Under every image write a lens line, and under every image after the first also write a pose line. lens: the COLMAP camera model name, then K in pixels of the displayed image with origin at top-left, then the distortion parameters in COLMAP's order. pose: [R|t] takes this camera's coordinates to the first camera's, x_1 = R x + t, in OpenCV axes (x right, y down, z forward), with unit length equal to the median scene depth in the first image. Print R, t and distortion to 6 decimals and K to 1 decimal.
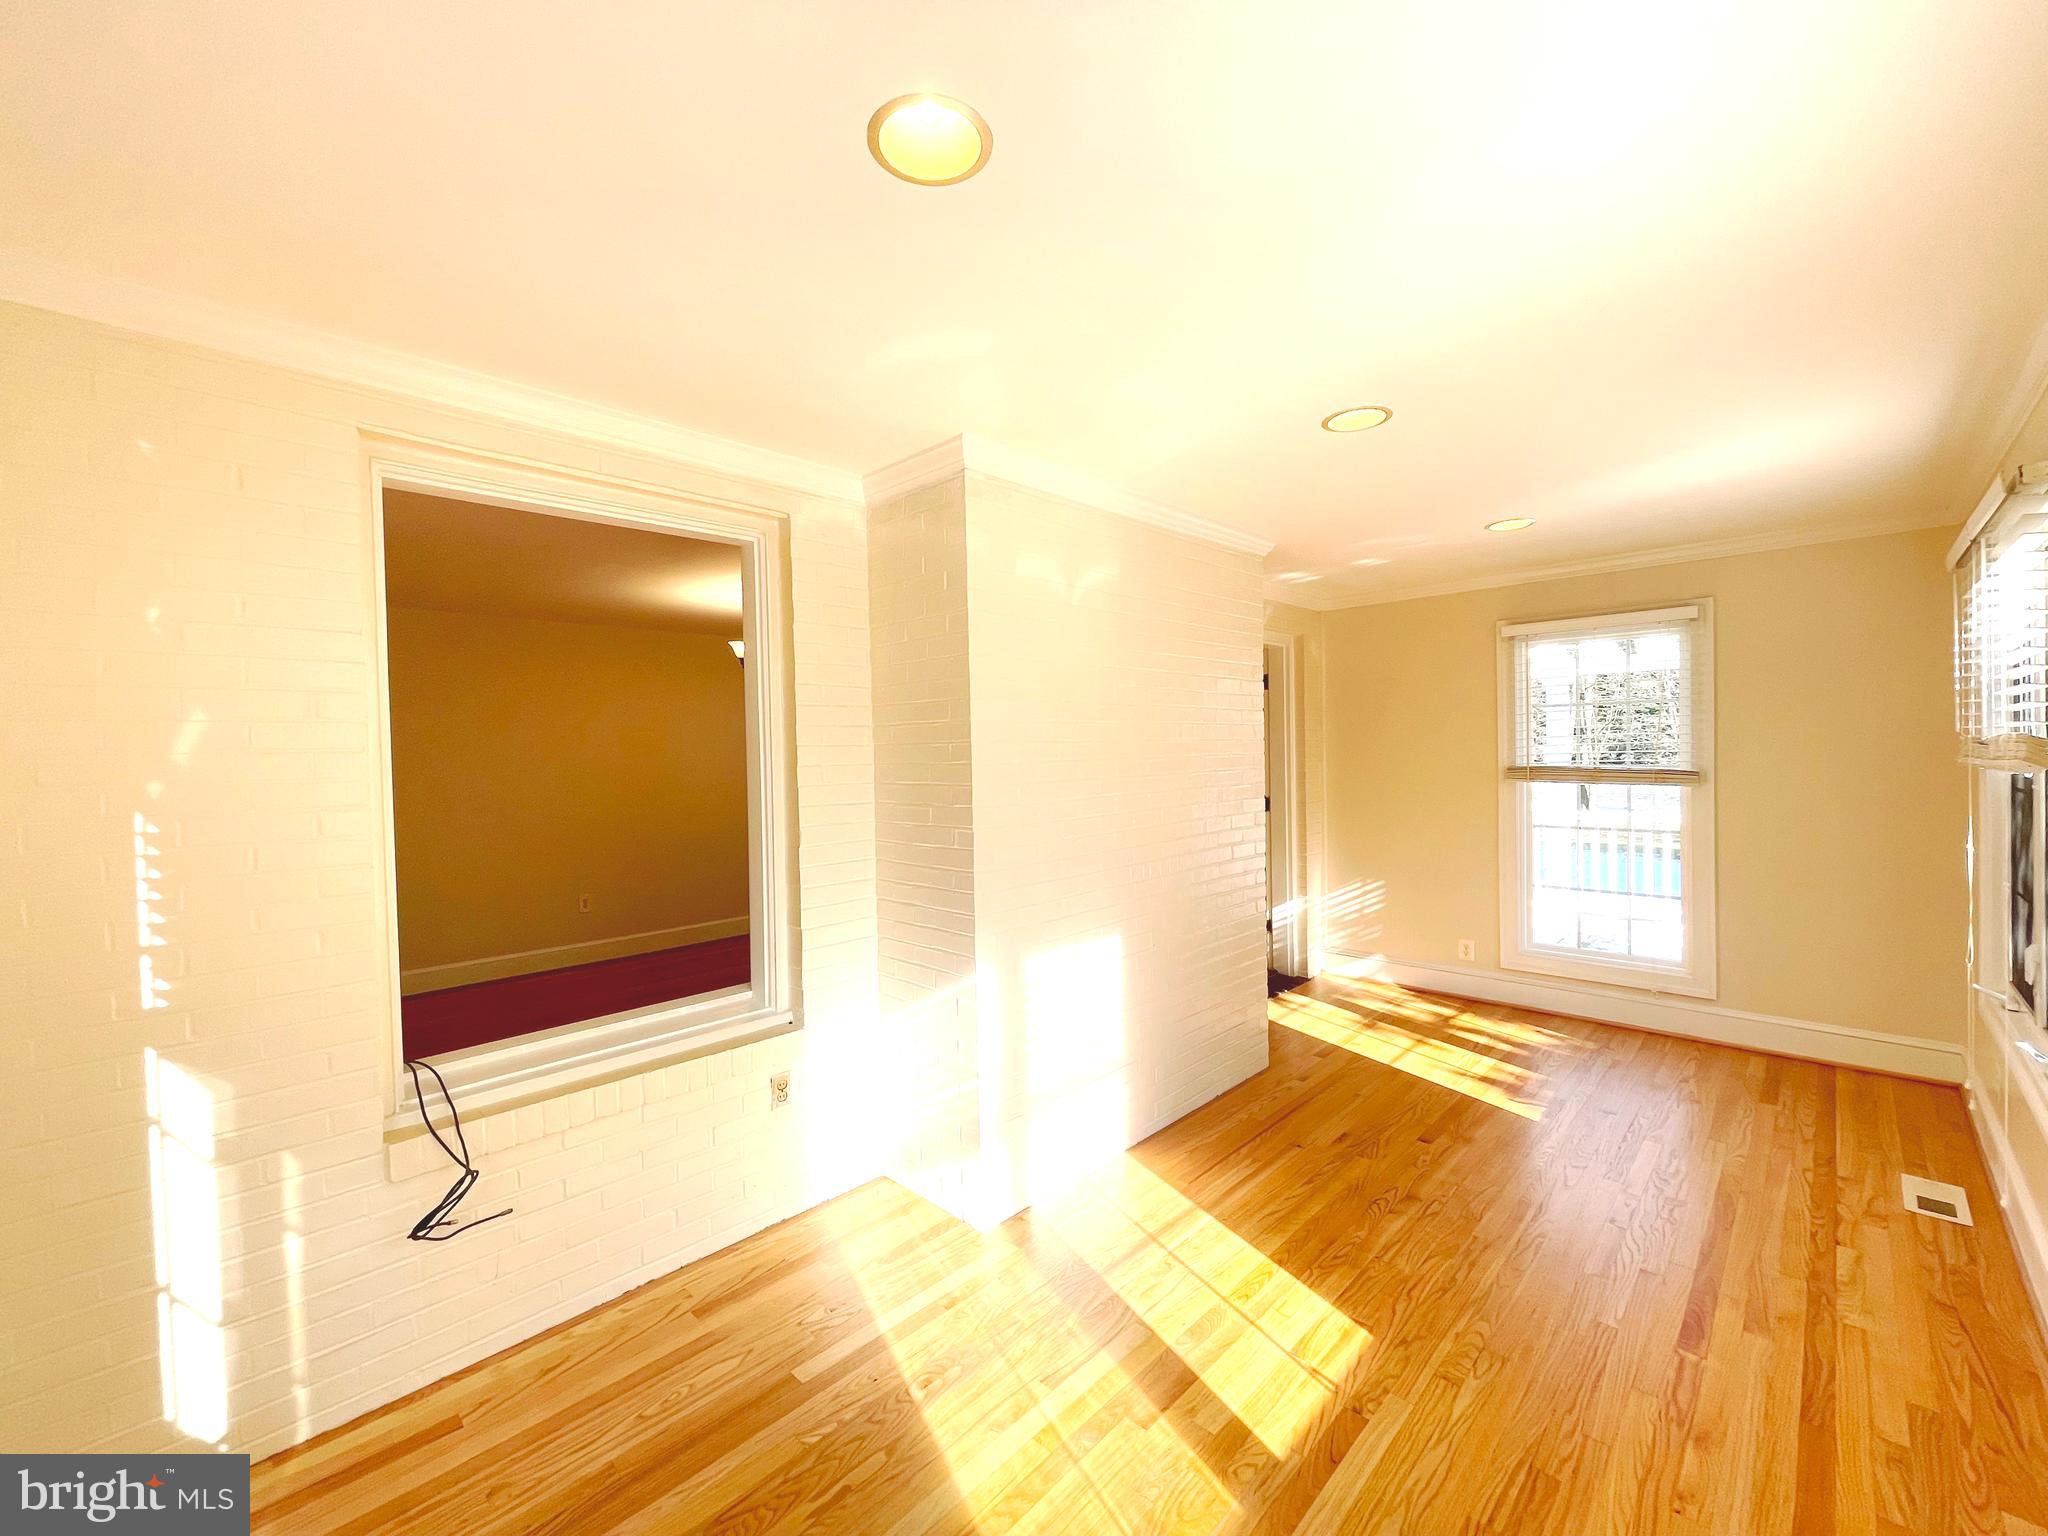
lens RADIAL K [[830.7, 0, 1011.1], [0, 830.7, 768.1], [0, 0, 1]] dist [-0.000826, -0.000726]
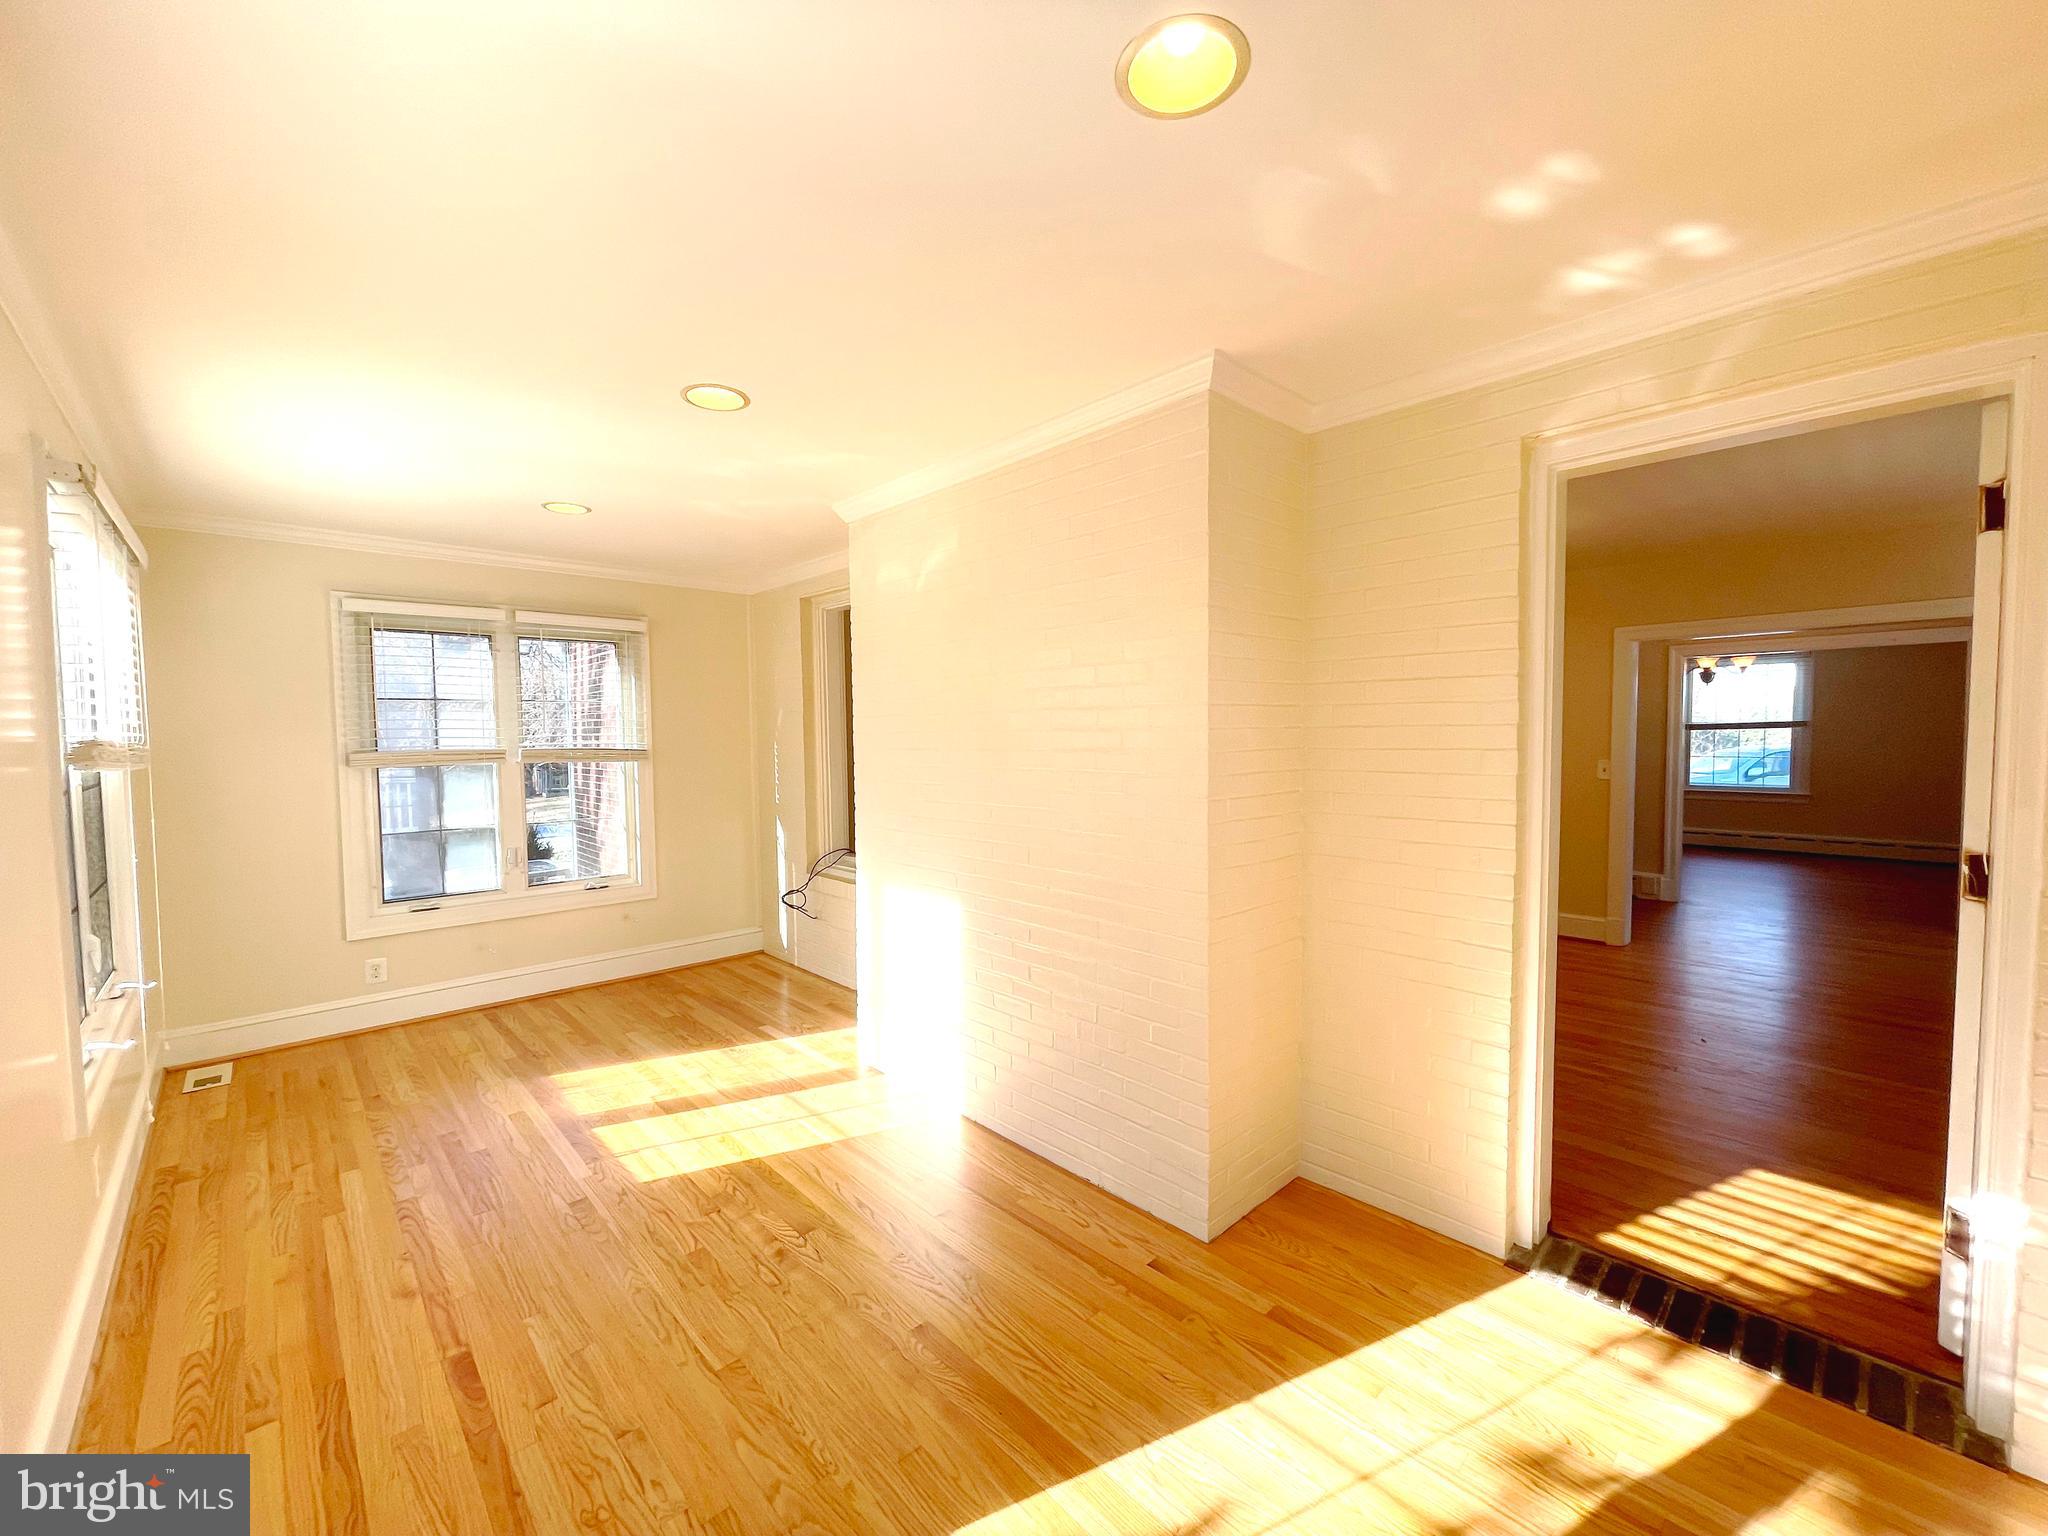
lens RADIAL K [[833.5, 0, 1024.0], [0, 833.5, 768.0], [0, 0, 1]] dist [0.001096, 0.000642]
pose [[-0.041182, 0.068007, -0.996834, 1.544776], [-0.001795, 0.997674, 0.068139, -0.048425], [0.999150, 0.004595, -0.040965, 1.527713]]
